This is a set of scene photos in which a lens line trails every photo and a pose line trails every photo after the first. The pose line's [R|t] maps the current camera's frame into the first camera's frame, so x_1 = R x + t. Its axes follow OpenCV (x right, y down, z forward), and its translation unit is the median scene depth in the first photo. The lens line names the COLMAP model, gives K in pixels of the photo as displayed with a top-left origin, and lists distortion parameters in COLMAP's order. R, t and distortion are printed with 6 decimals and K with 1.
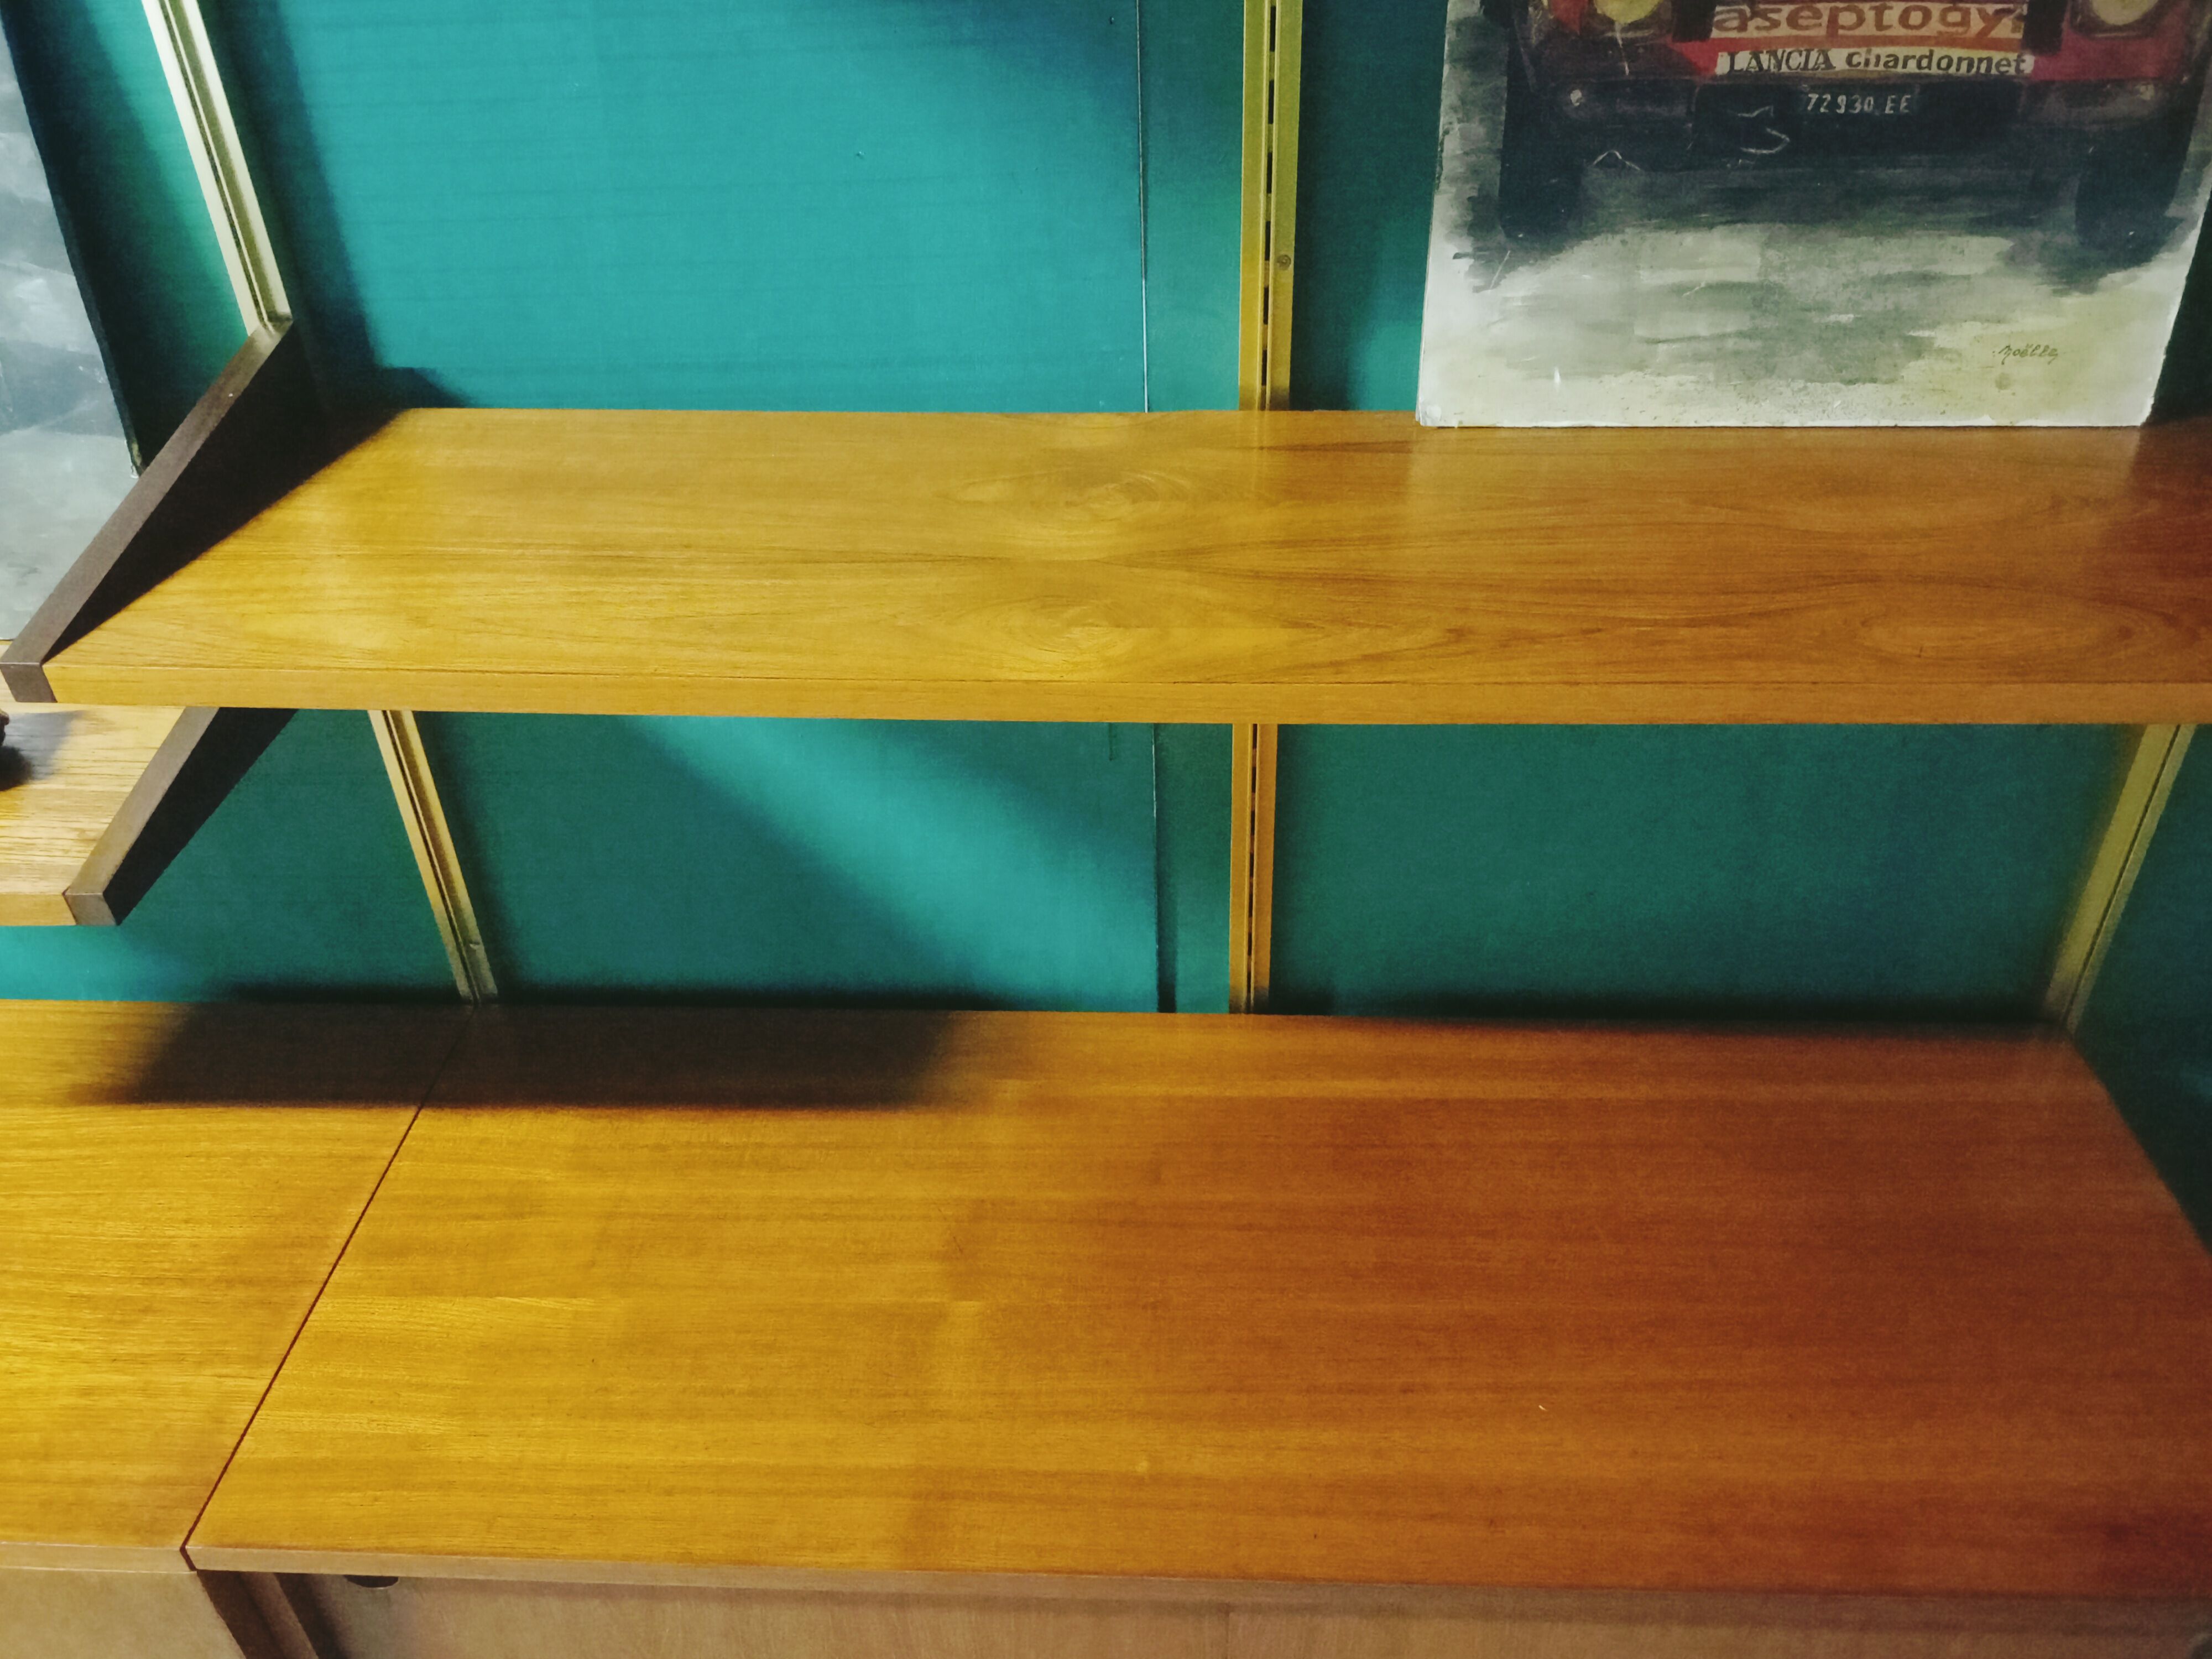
lens RADIAL K [[1669.9, 0, 1094.8], [0, 1669.9, 817.8], [0, 0, 1]] dist [0.003588, -0.022963]
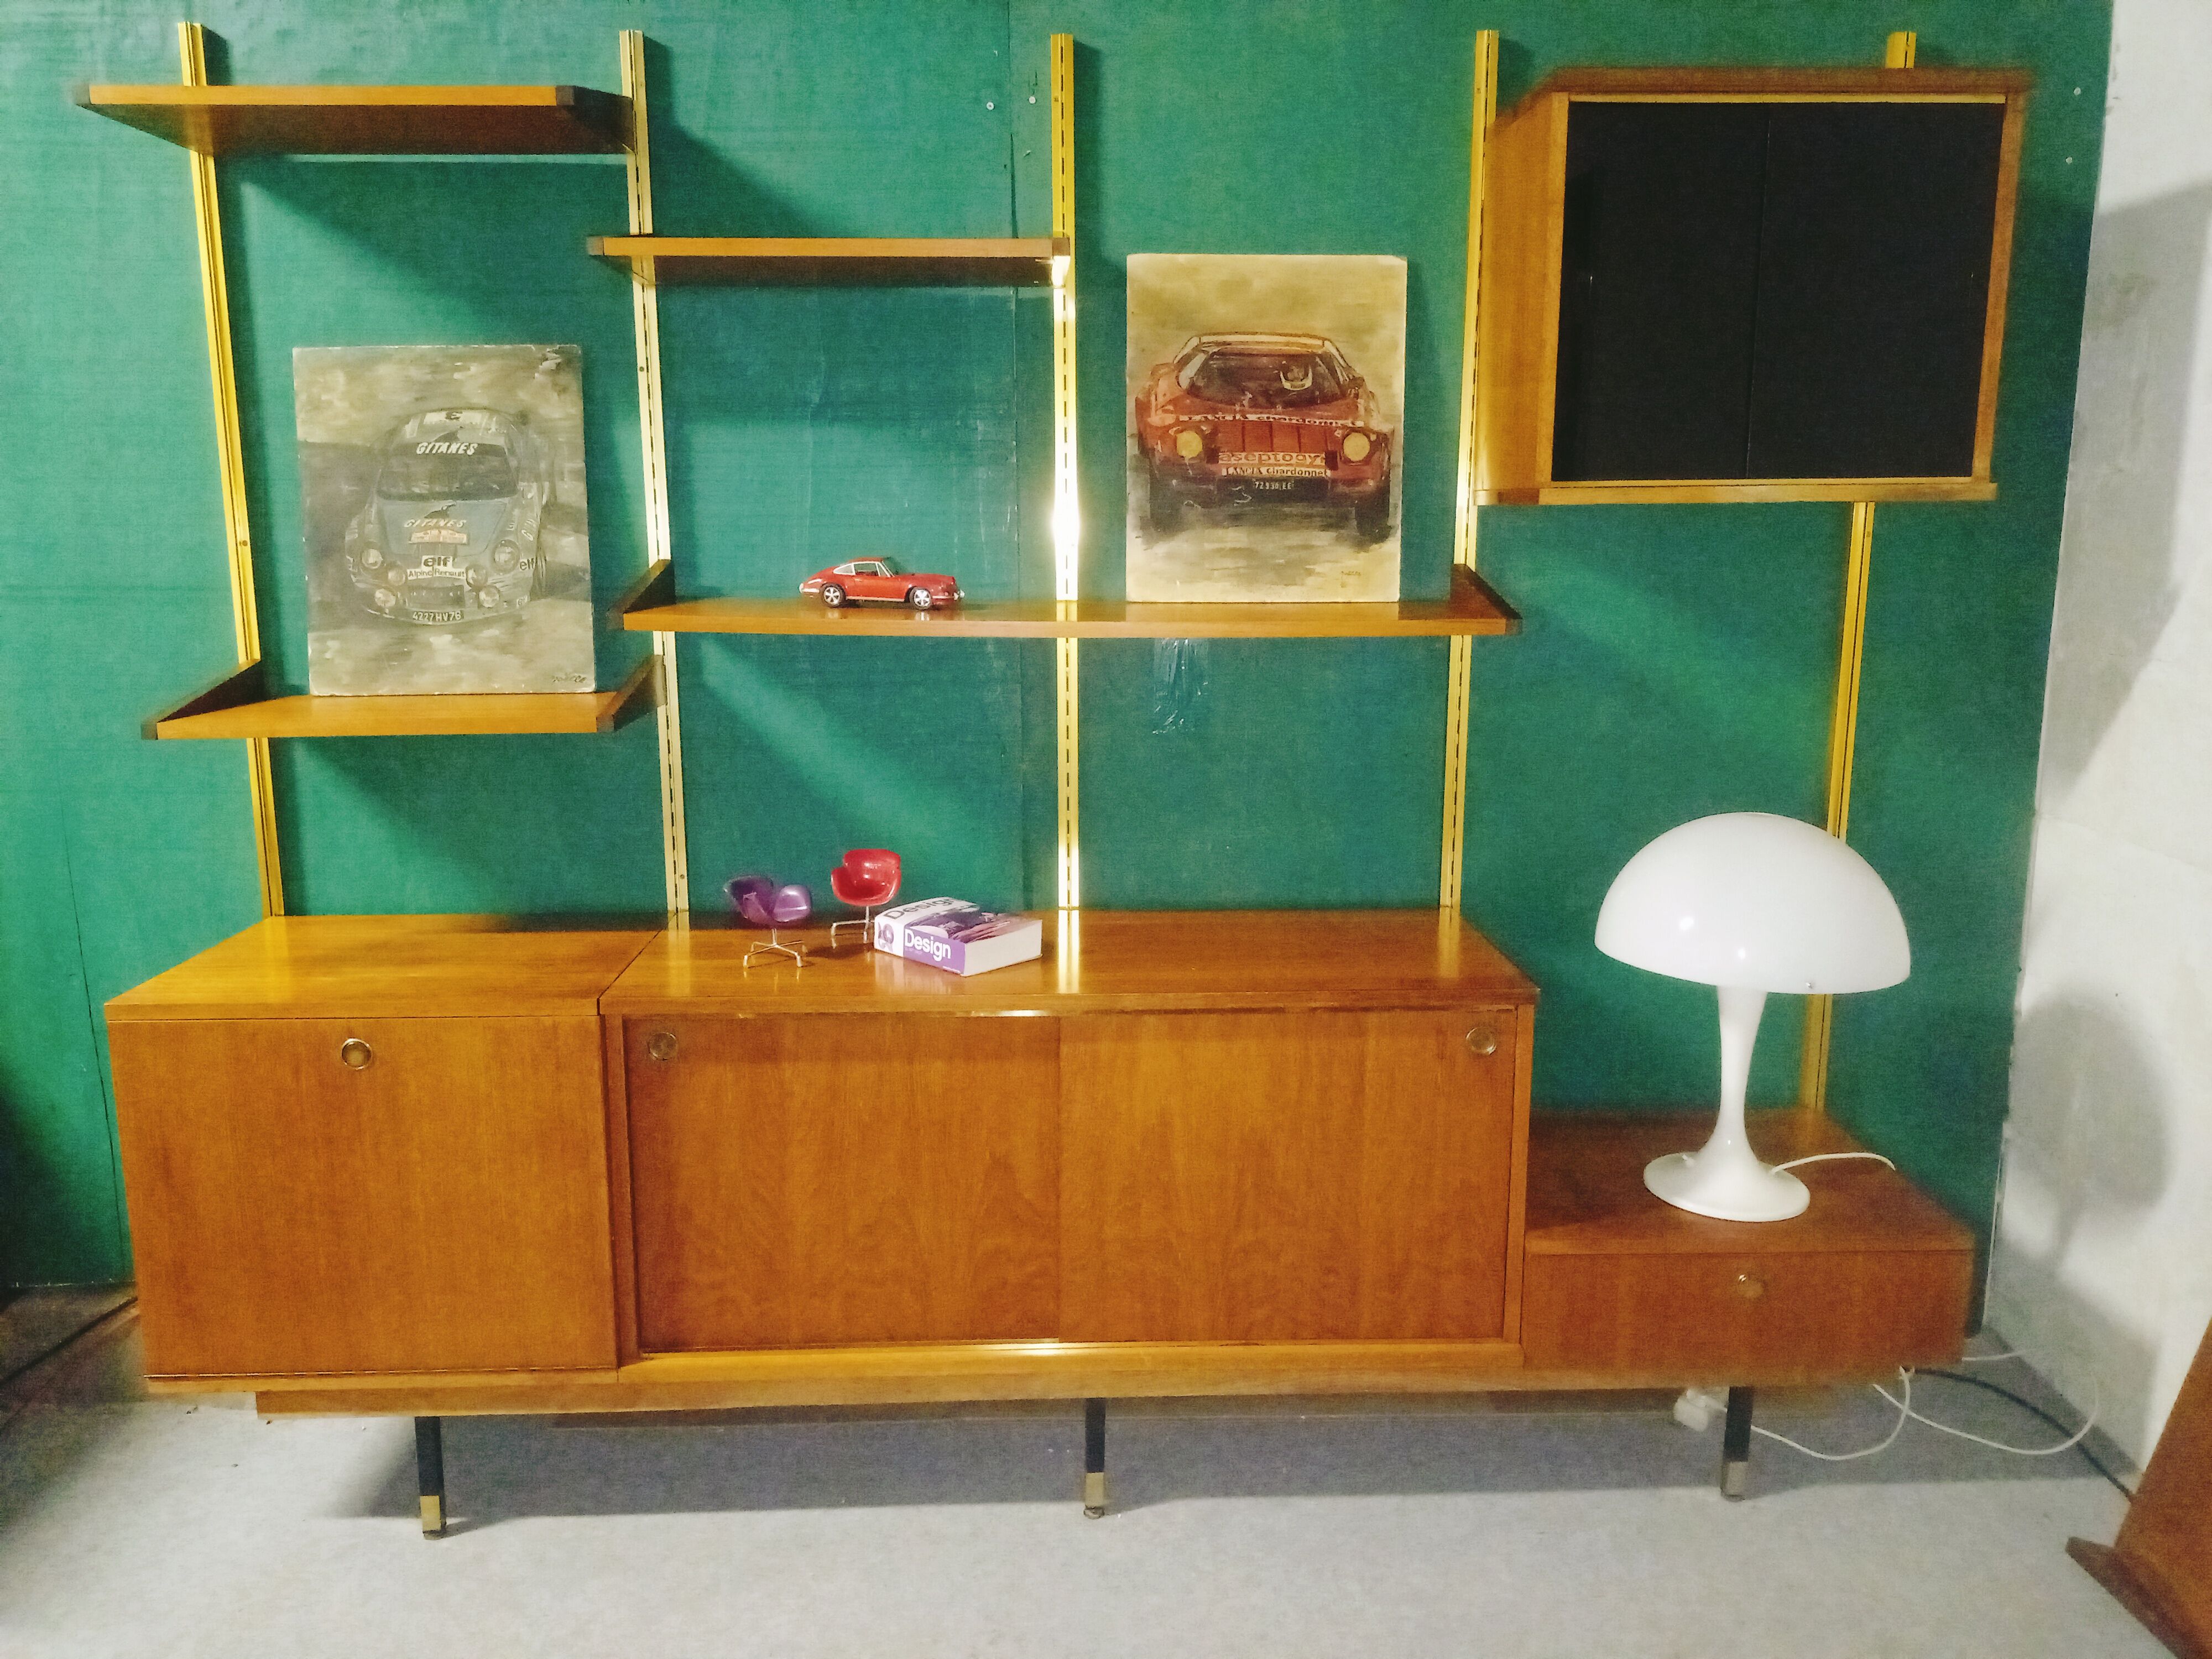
lens RADIAL K [[1669.9, 0, 1124.1], [0, 1669.9, 839.8], [0, 0, 1]] dist [0.003588, -0.022963]
pose [[0.995403, 0.013926, 0.094752, -0.049320], [0.025085, 0.916918, -0.398287, 1.177206], [-0.092426, 0.398833, 0.912354, -1.248984]]
